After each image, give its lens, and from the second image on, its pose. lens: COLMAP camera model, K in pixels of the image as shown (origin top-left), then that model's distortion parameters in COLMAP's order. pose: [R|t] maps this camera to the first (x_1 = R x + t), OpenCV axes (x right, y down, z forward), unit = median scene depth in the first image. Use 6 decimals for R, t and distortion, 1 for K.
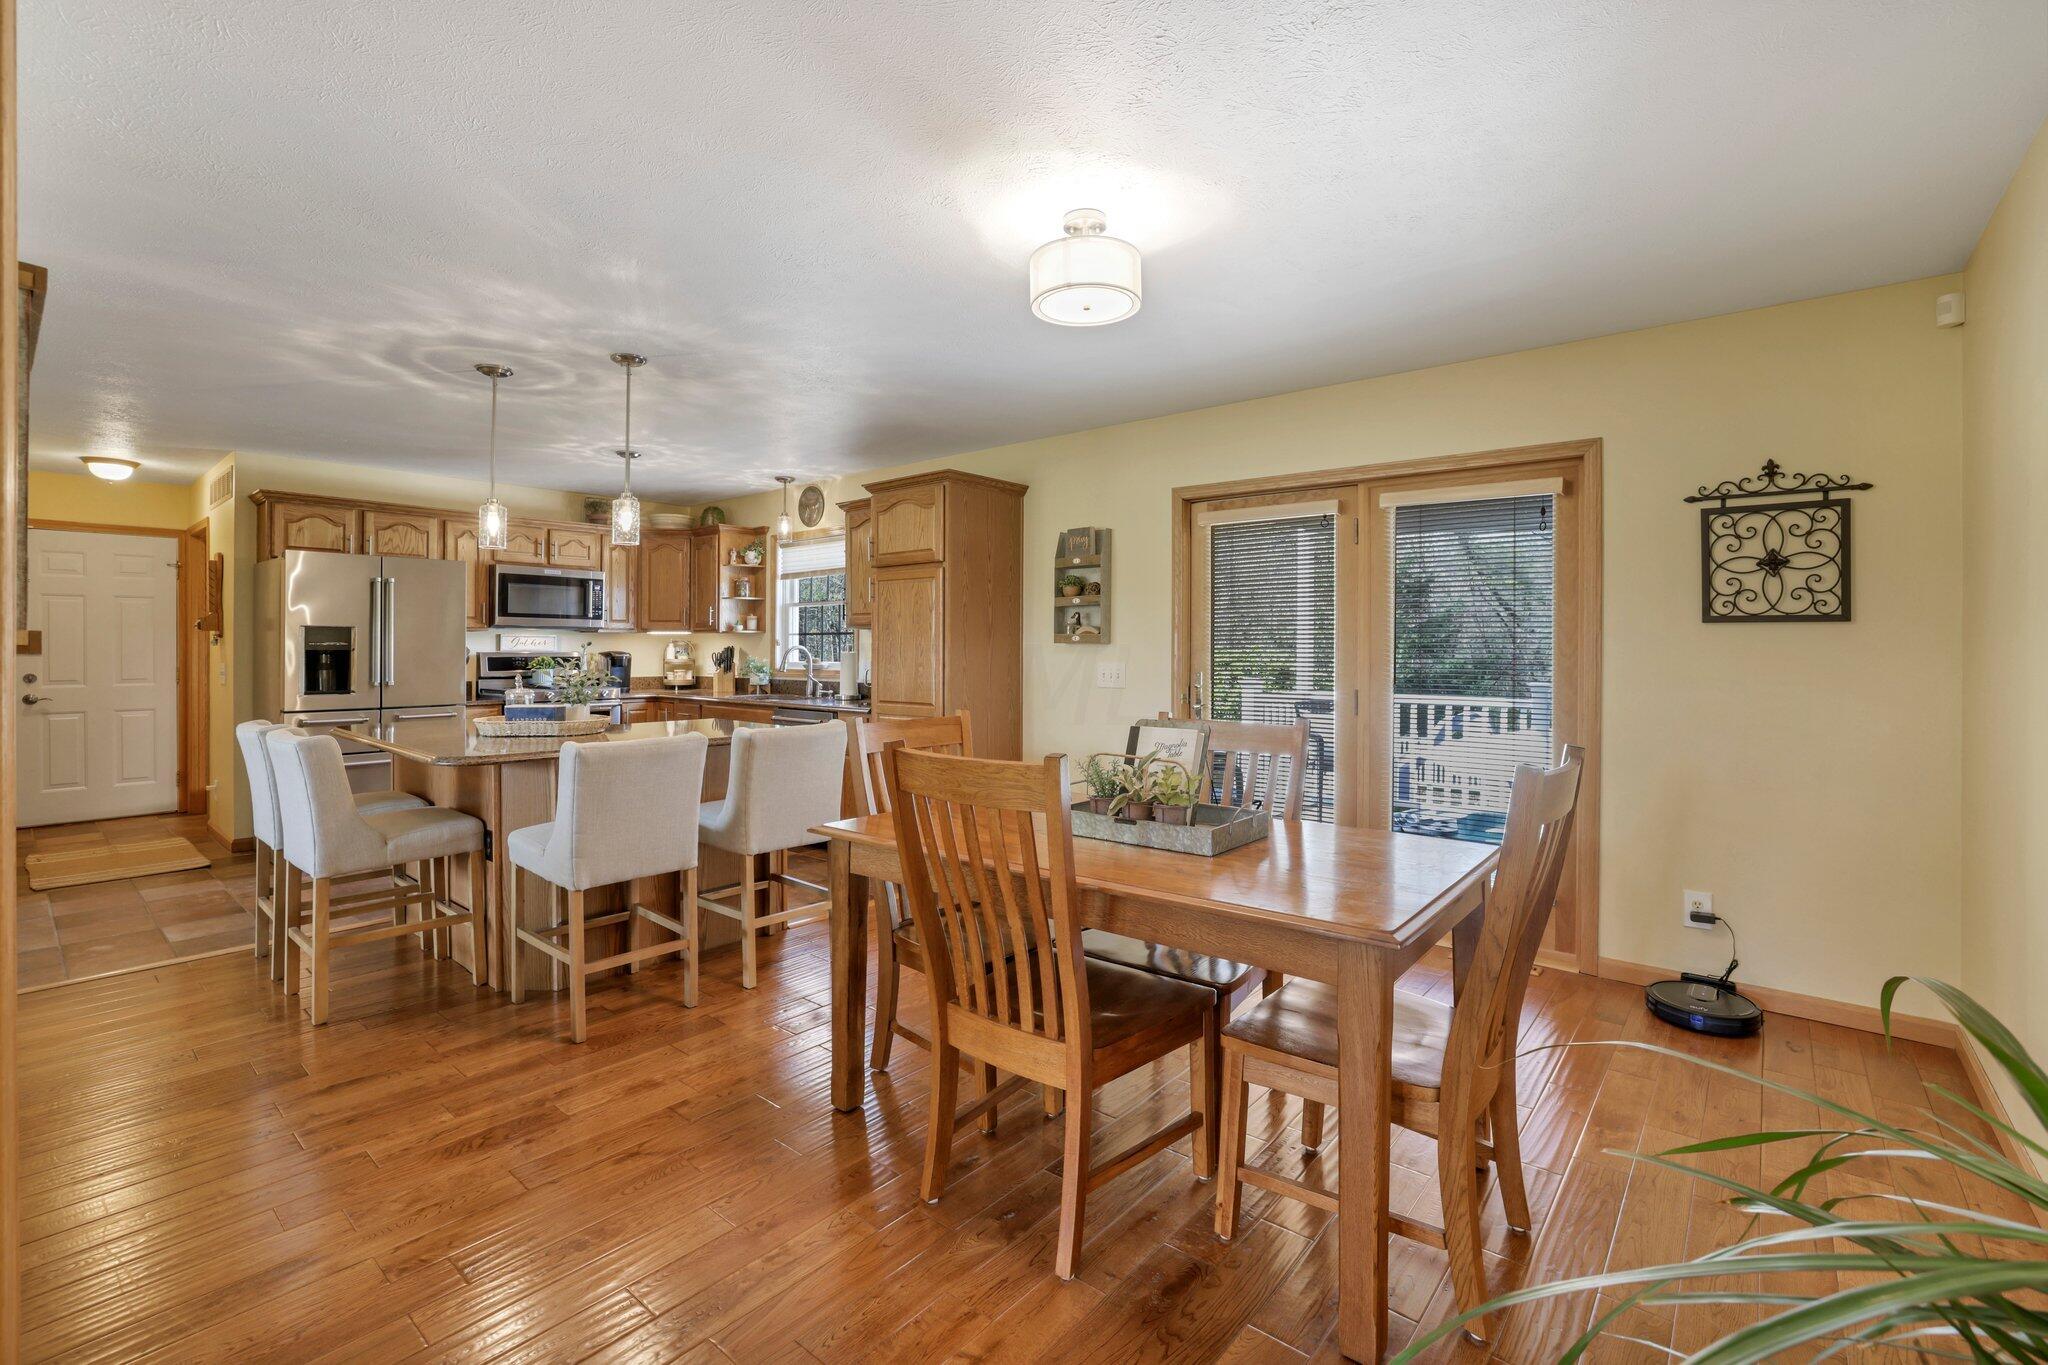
lens RADIAL K [[860.3, 0, 1015.0], [0, 860.3, 637.0], [0, 0, 1]] dist [-0.020850, 0.002223]
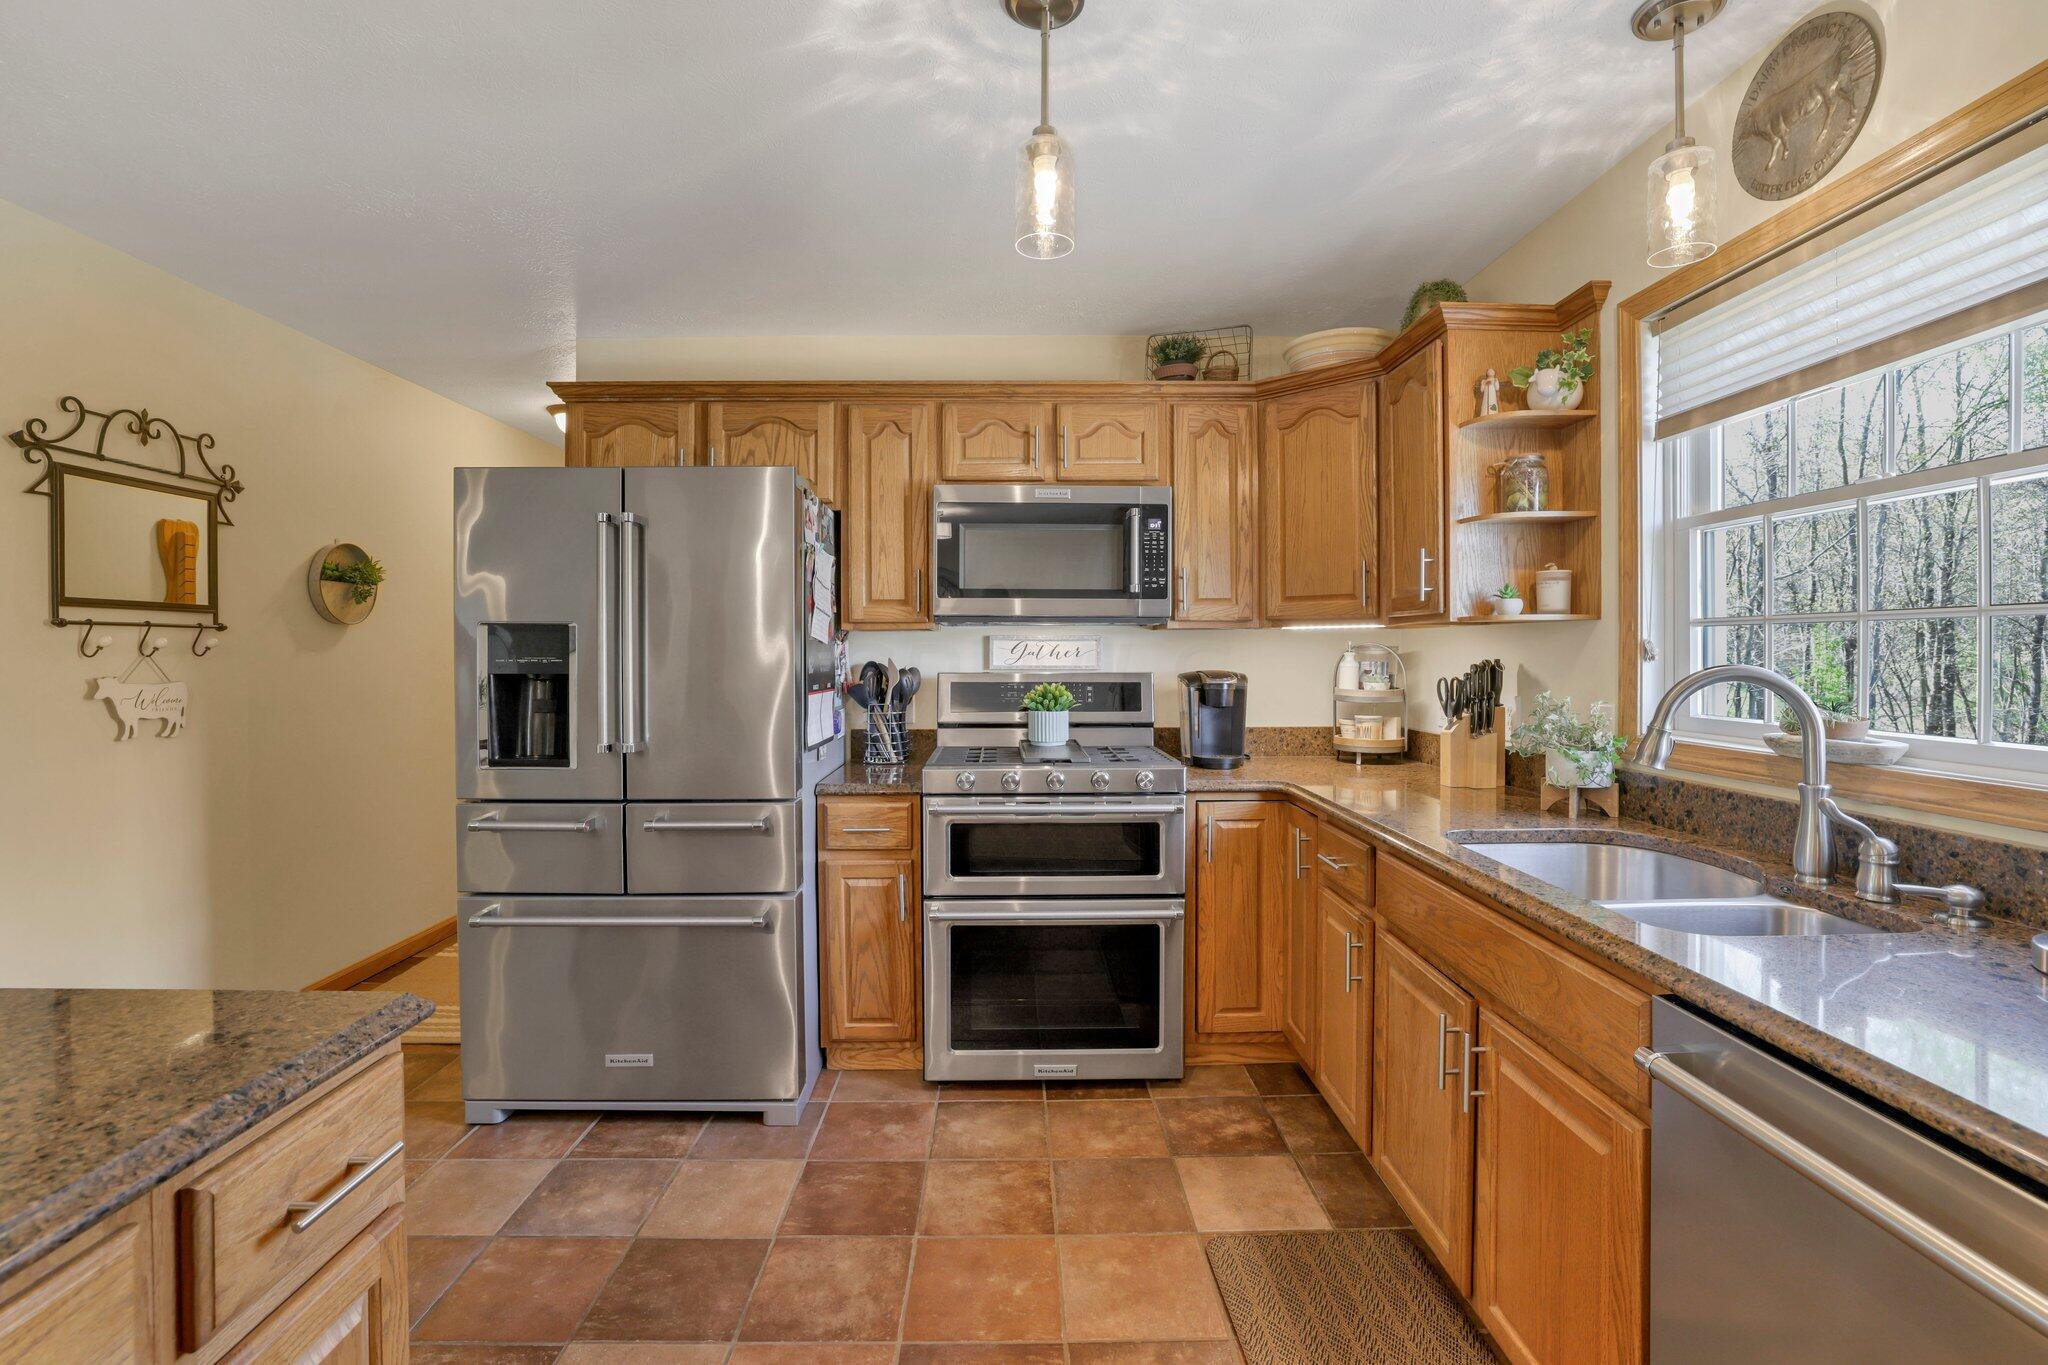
lens RADIAL K [[916.9, 0, 1014.6], [0, 916.9, 655.7], [0, 0, 1]] dist [-0.028944, 0.005107]
pose [[0.649720, 0.001244, -0.760173, -0.194019], [0.011102, 0.999876, 0.011126, 0.002404], [0.760093, -0.015669, 0.649626, 0.679712]]
